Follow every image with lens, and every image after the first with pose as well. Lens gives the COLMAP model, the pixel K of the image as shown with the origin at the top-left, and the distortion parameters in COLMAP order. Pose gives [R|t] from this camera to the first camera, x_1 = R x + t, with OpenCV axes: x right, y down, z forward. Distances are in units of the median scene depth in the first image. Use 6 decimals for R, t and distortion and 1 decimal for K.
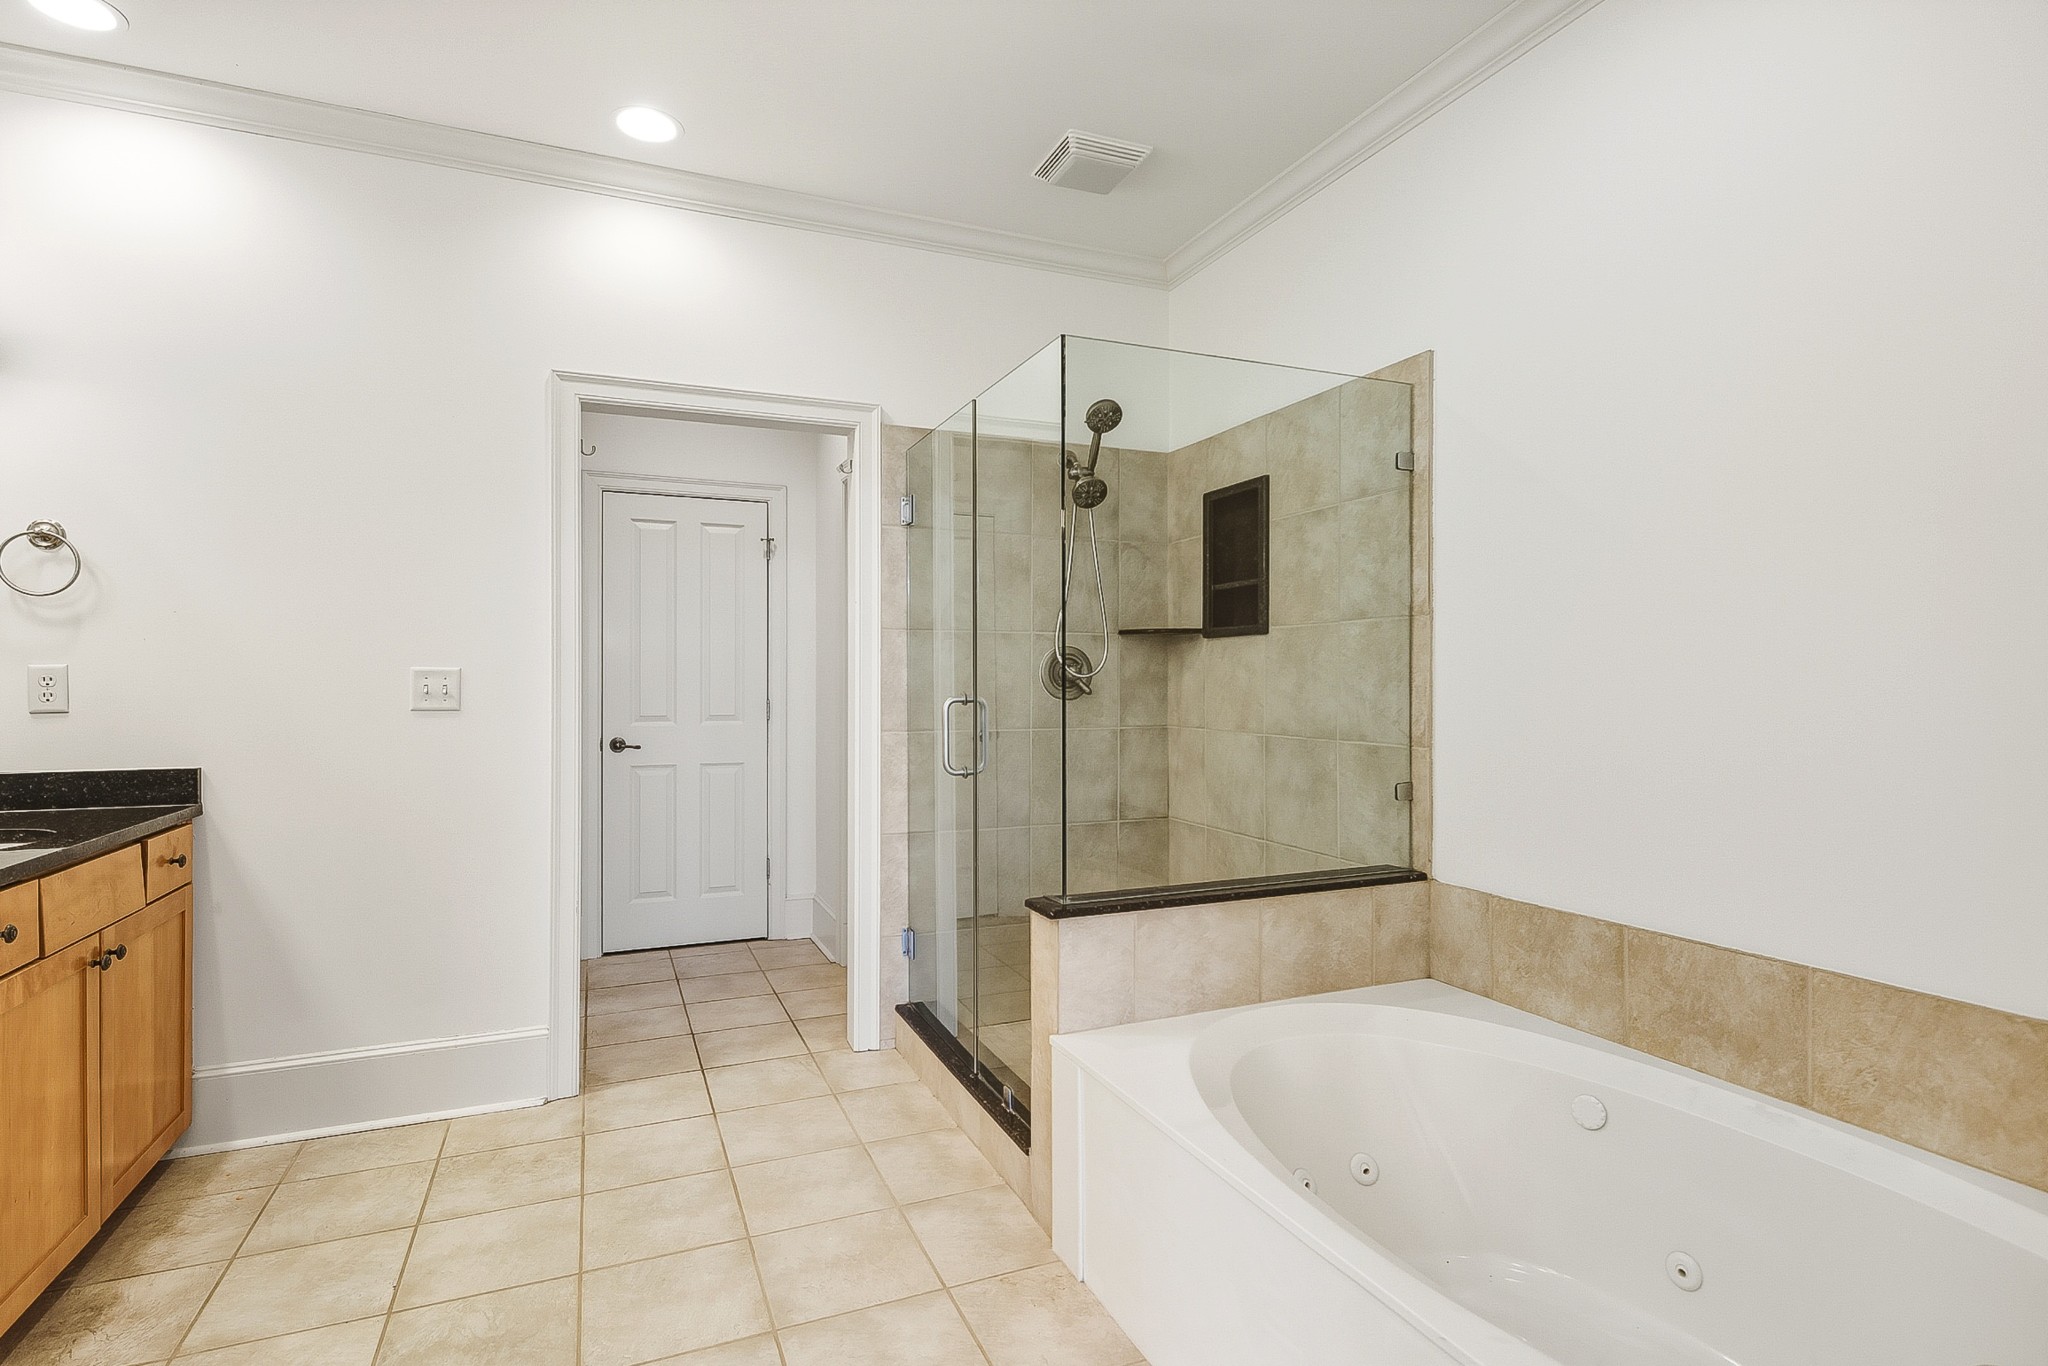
lens RADIAL K [[997.0, 0, 1008.8], [0, 997.0, 682.7], [0, 0, 1]] dist [0.003241, -0.002470]
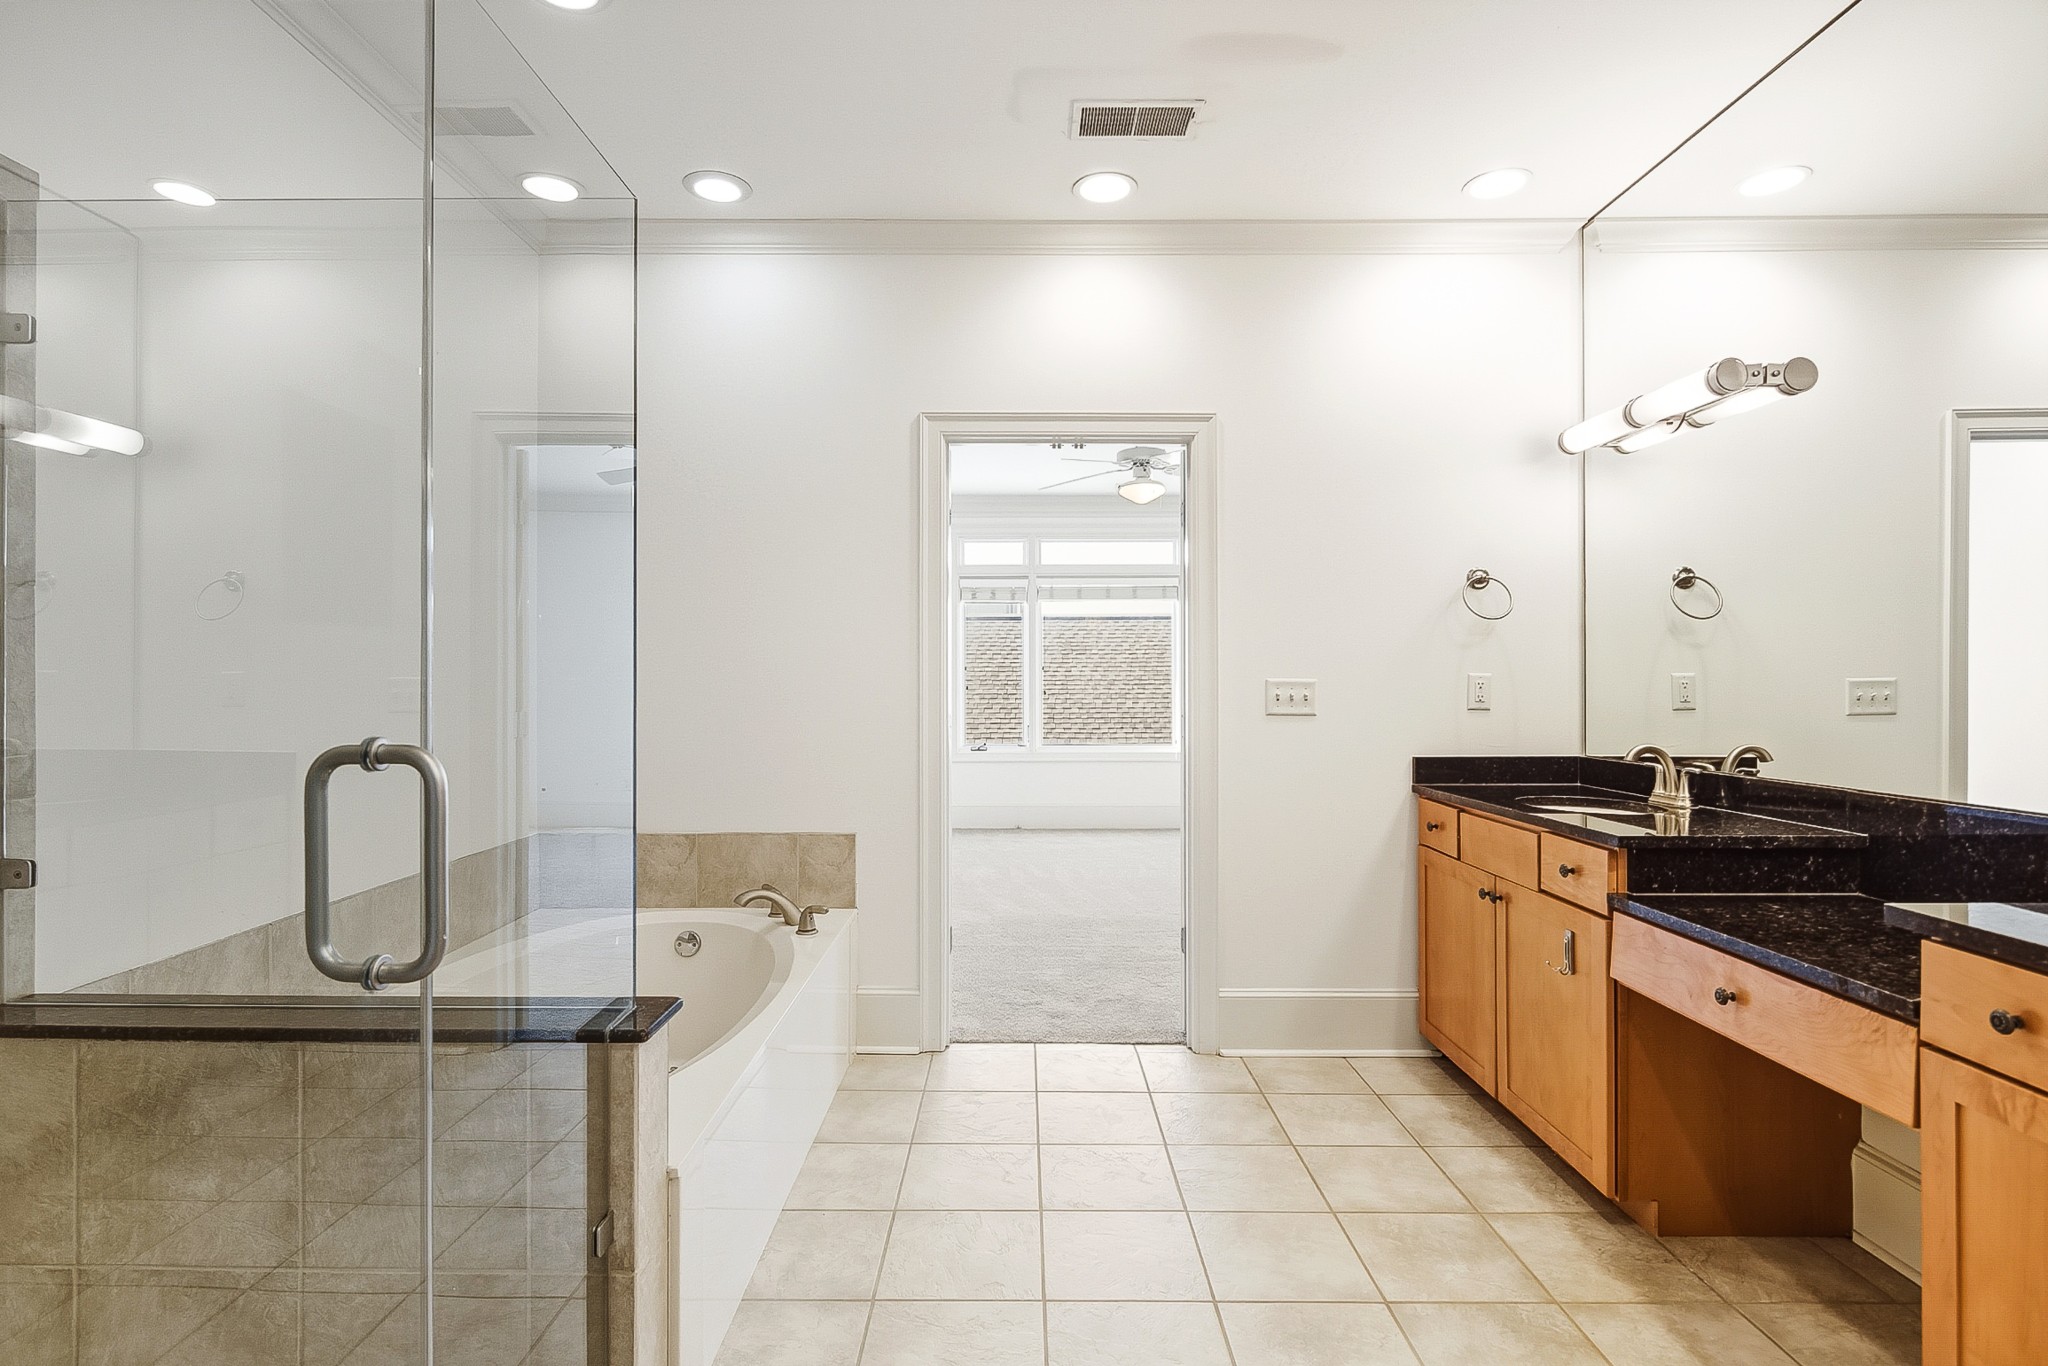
lens RADIAL K [[997.0, 0, 1008.8], [0, 997.0, 682.7], [0, 0, 1]] dist [0.003241, -0.002470]
pose [[0.915220, -0.001680, -0.402952, -1.089478], [-0.002585, 0.999946, -0.010040, 0.004951], [0.402947, 0.010230, 0.915166, -0.491009]]
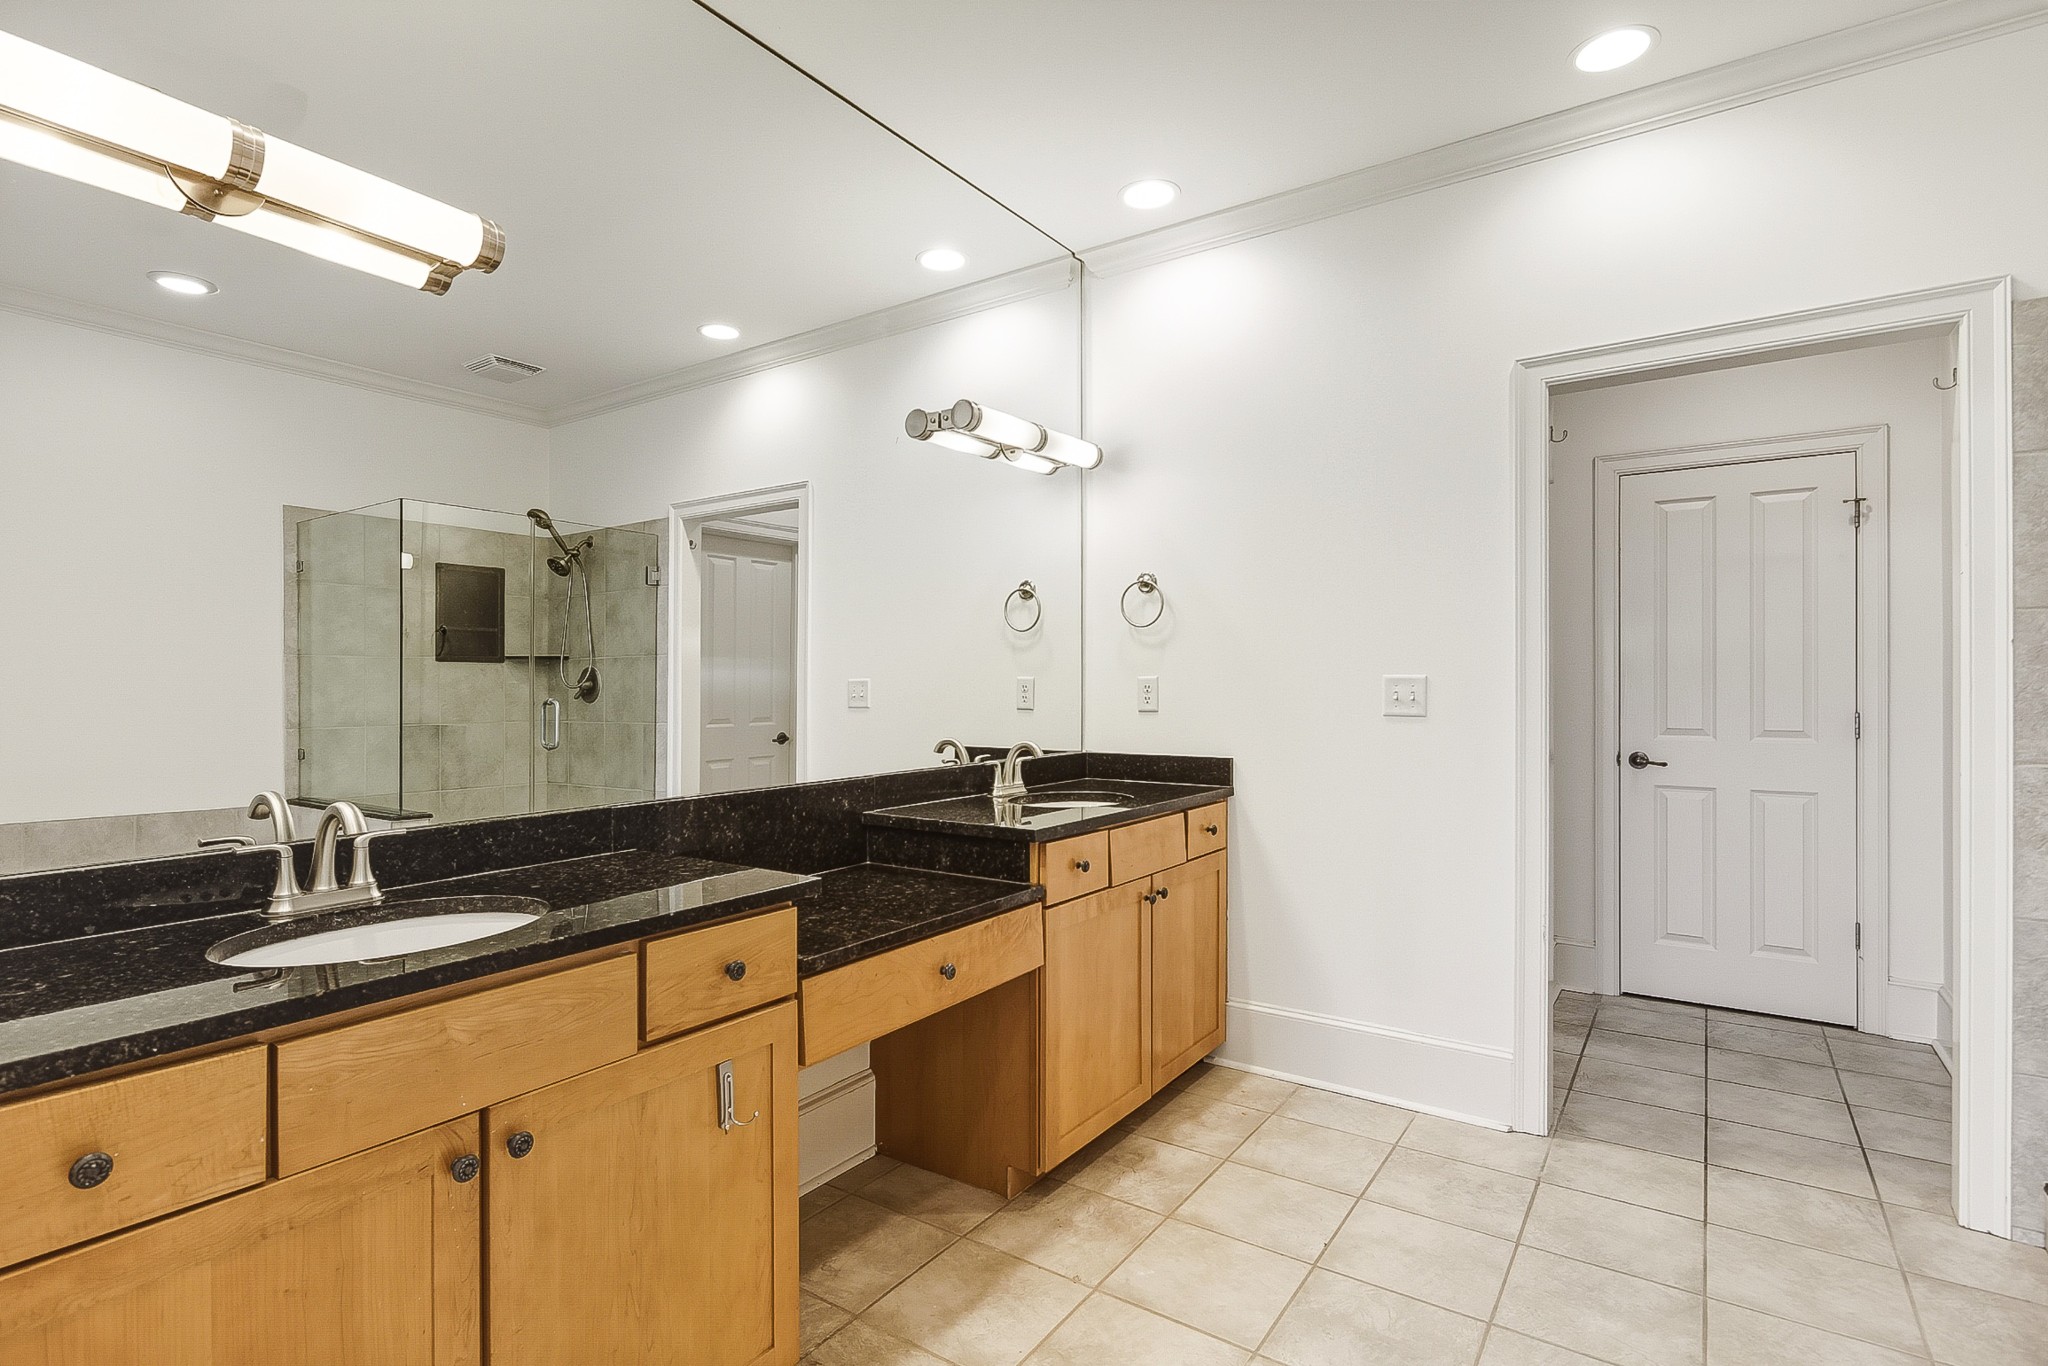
lens RADIAL K [[997.0, 0, 1008.8], [0, 997.0, 682.7], [0, 0, 1]] dist [0.003241, -0.002470]
pose [[0.535690, -0.006354, -0.844391, 0.094029], [0.000284, 0.999973, -0.007344, 0.000307], [0.844415, 0.003695, 0.535677, 0.093486]]
